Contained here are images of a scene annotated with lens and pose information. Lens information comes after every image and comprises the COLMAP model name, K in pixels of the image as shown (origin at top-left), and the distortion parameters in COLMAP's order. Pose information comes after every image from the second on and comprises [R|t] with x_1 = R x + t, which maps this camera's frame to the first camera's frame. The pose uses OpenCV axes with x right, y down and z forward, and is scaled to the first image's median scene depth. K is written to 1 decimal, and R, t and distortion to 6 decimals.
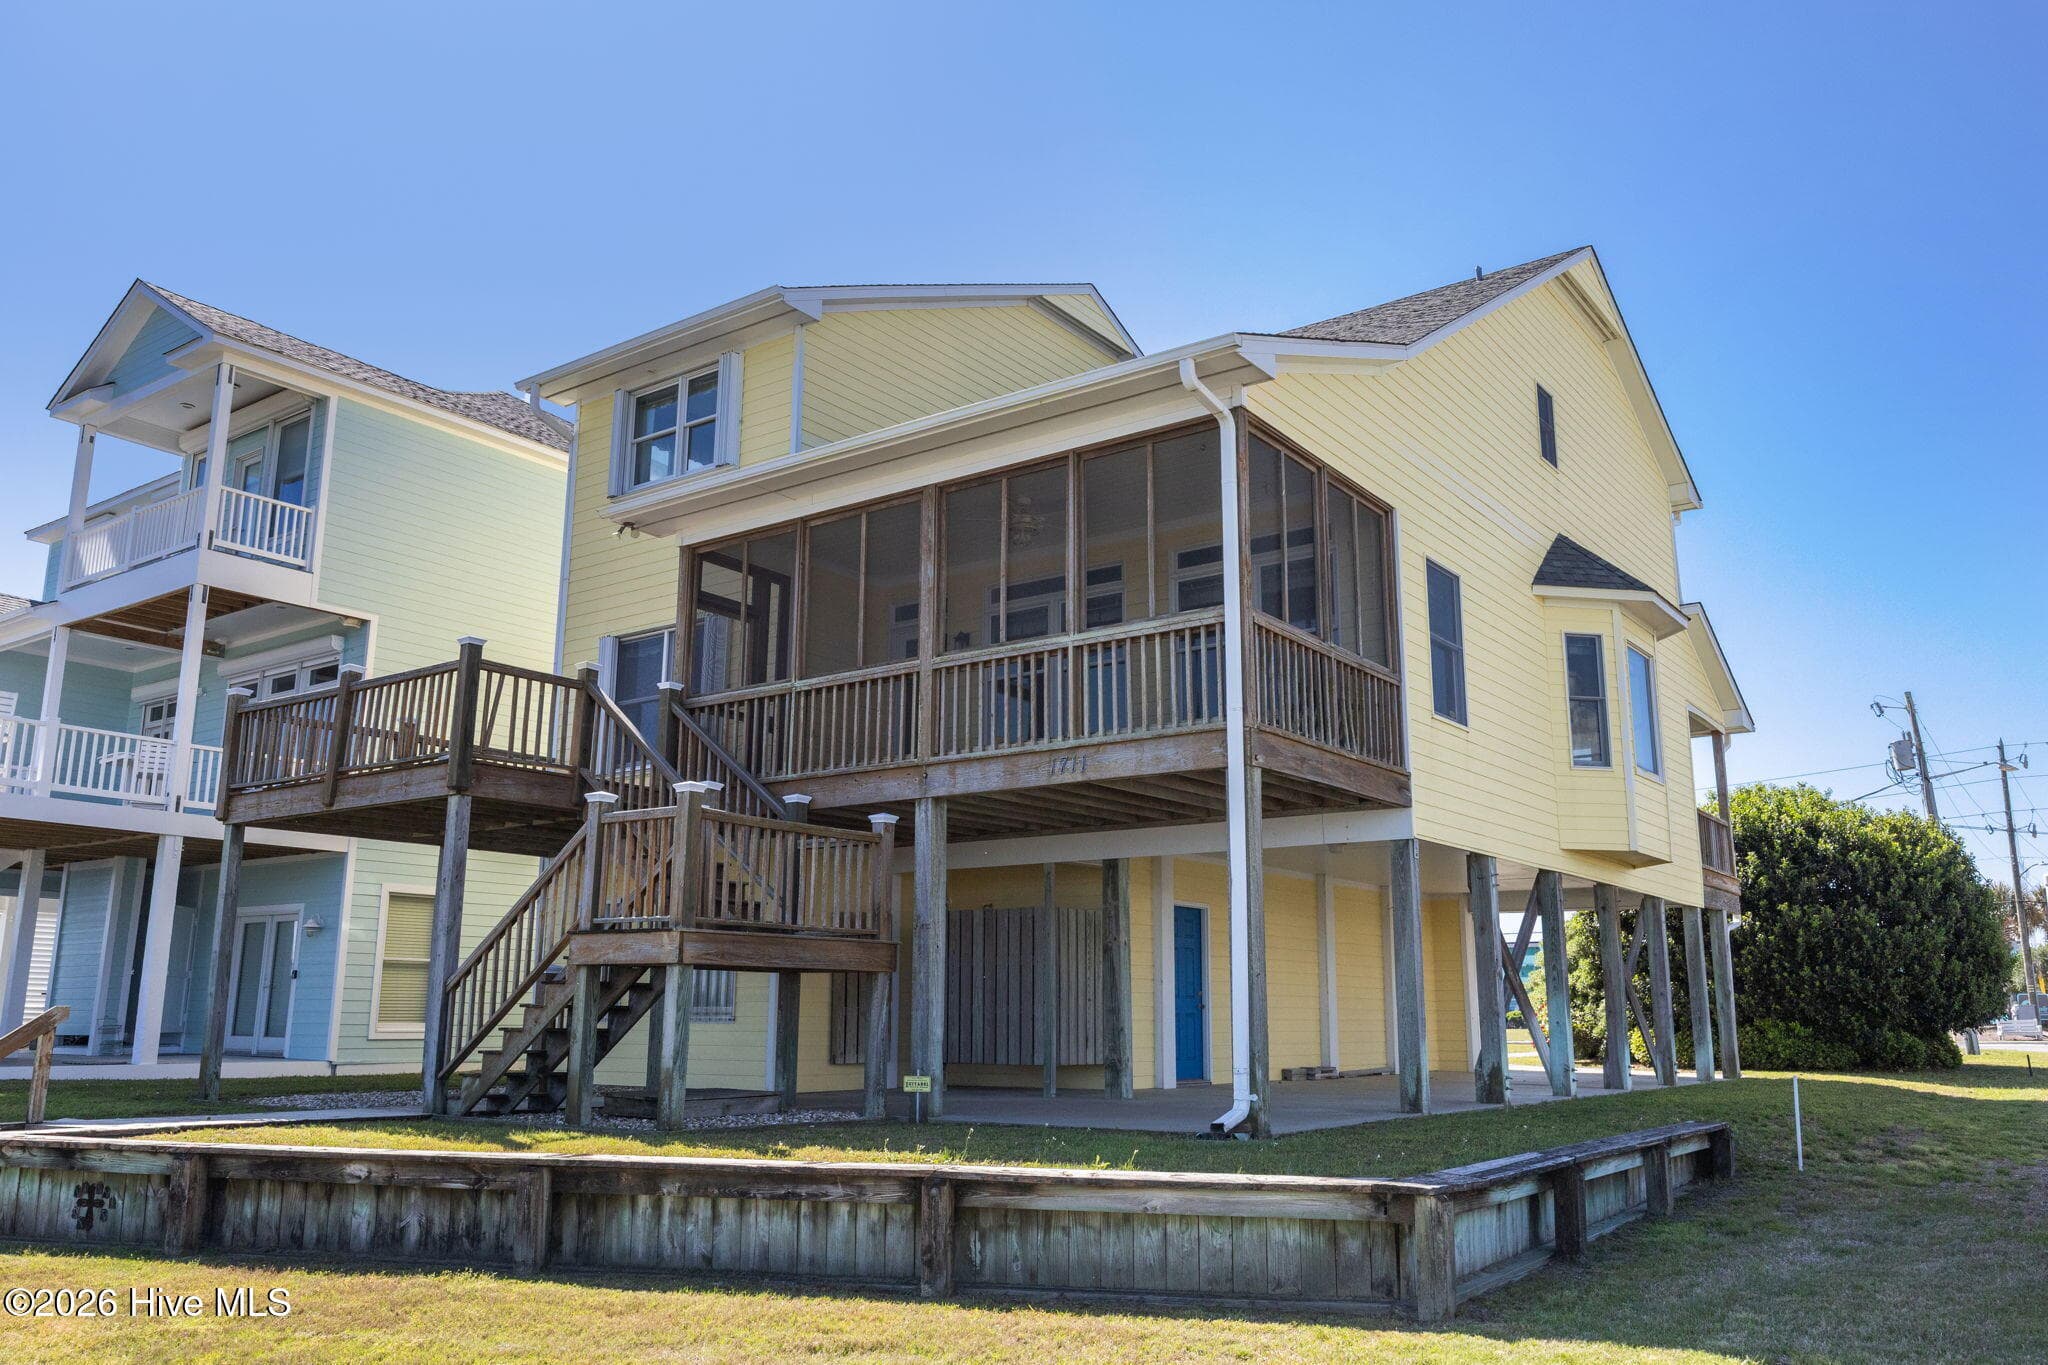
lens RADIAL K [[1550.2, 0, 1041.7], [0, 1550.2, 696.4], [0, 0, 1]] dist [-0.008876, -0.000606]
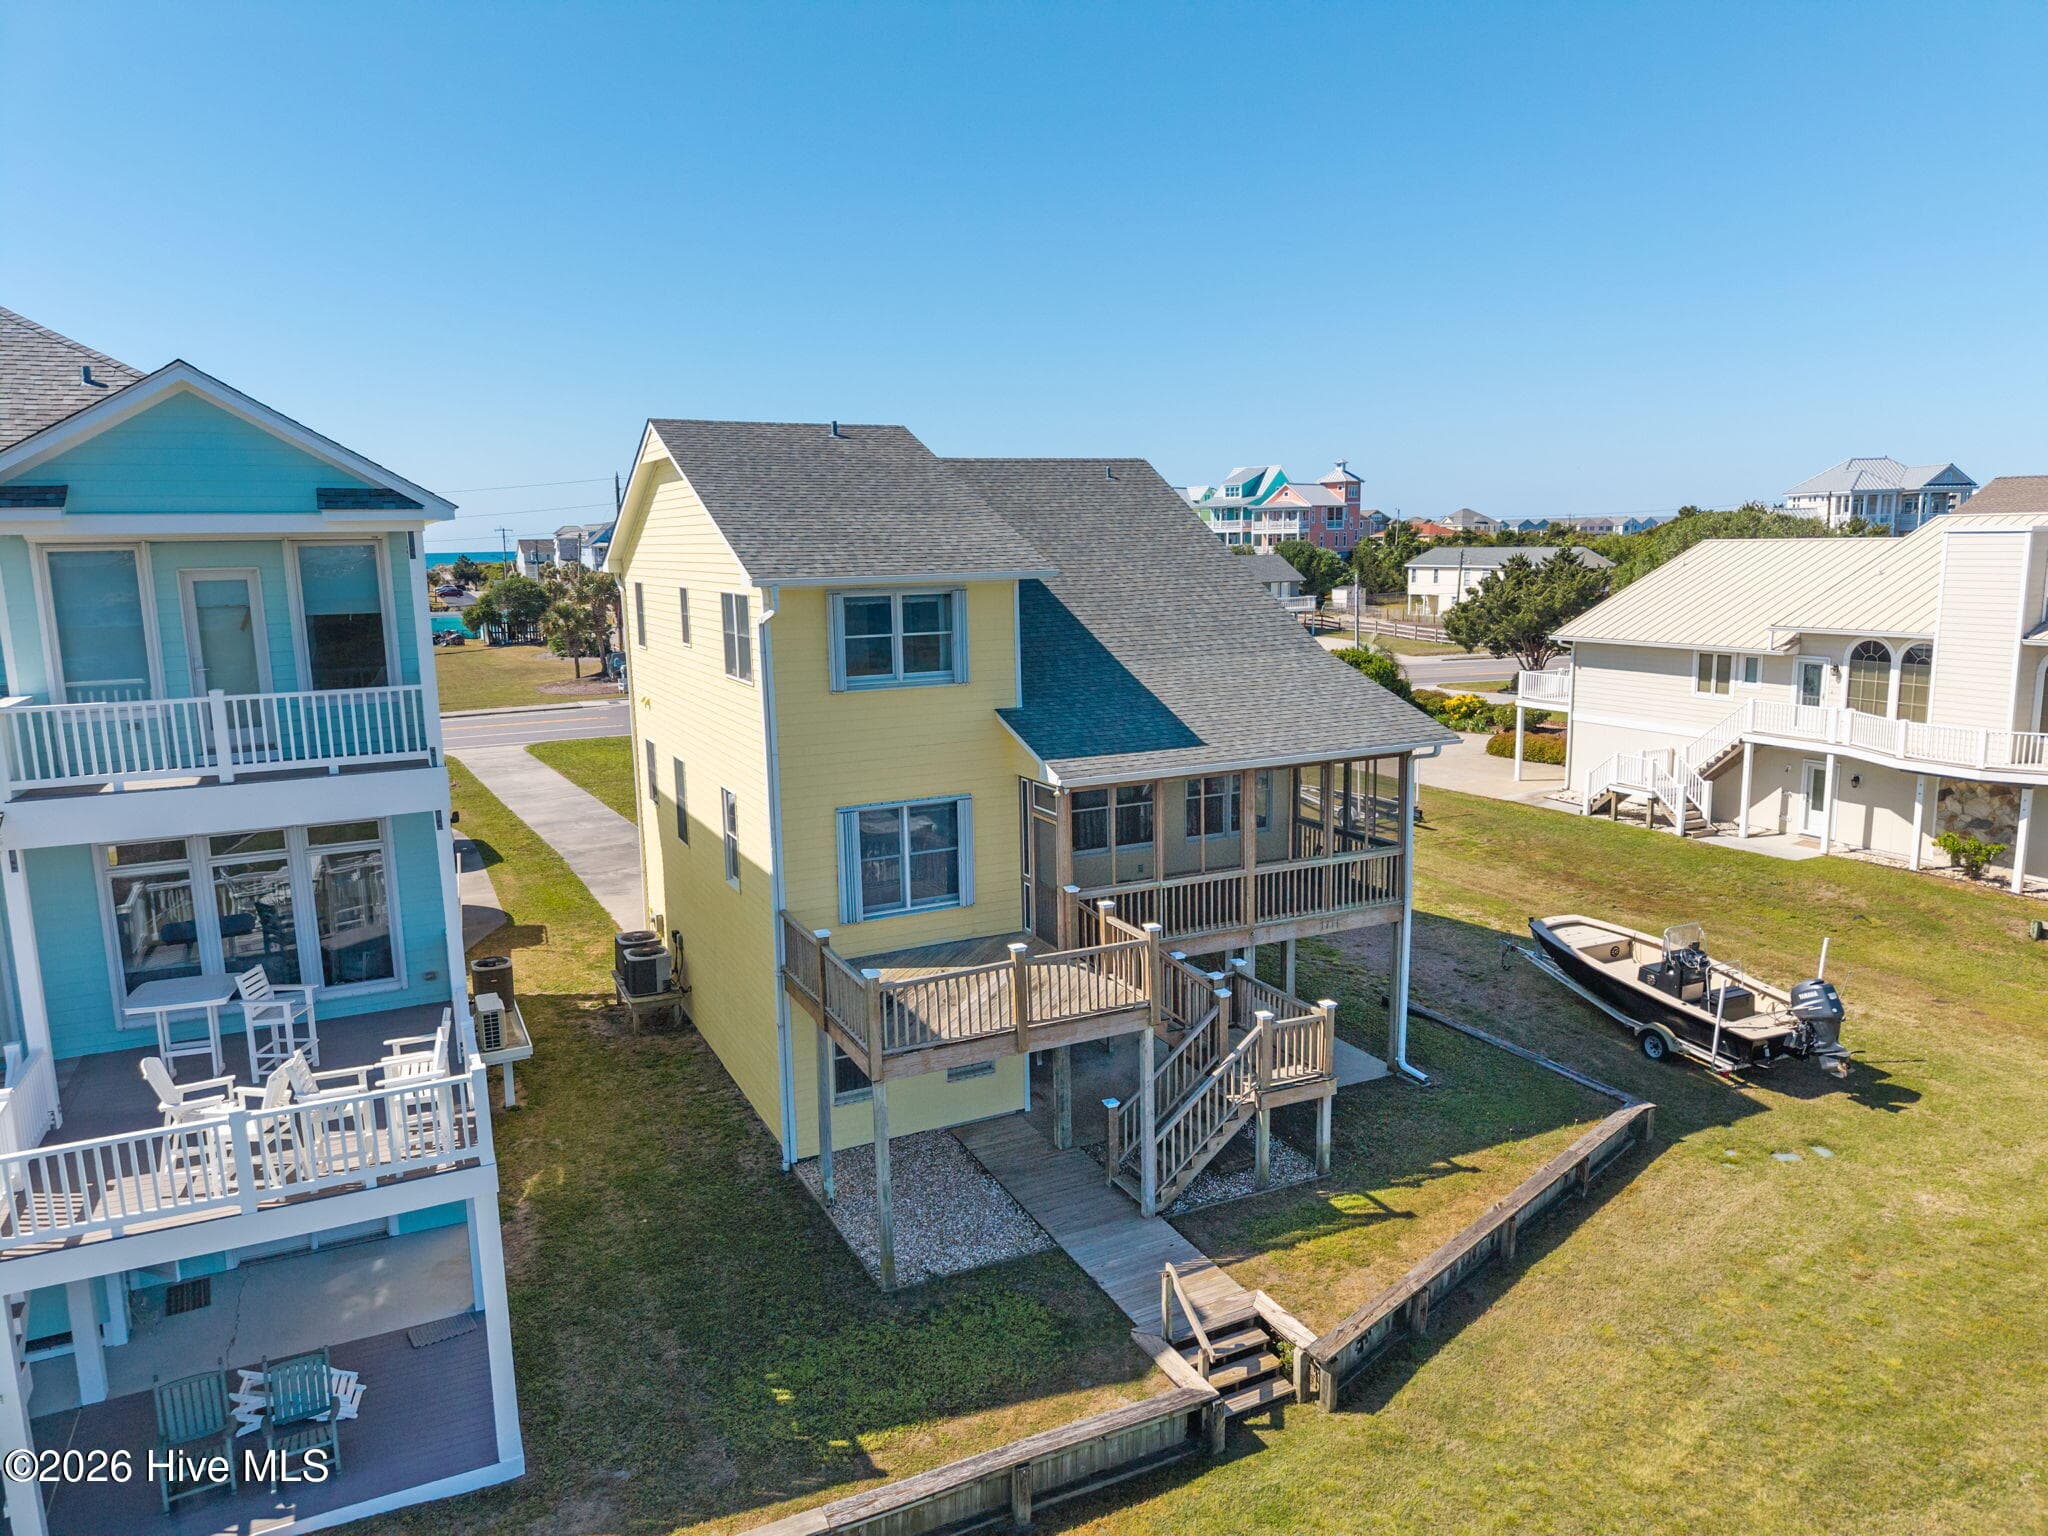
lens RADIAL K [[1379.9, 0, 1017.3], [0, 1379.9, 751.6], [0, 0, 1]] dist [0.010328, -0.011431]
pose [[0.482497, -0.139500, 0.864718, -1.666116], [-0.160953, 0.956304, 0.244084, -0.533035], [-0.860982, -0.256949, 0.438961, 0.615896]]
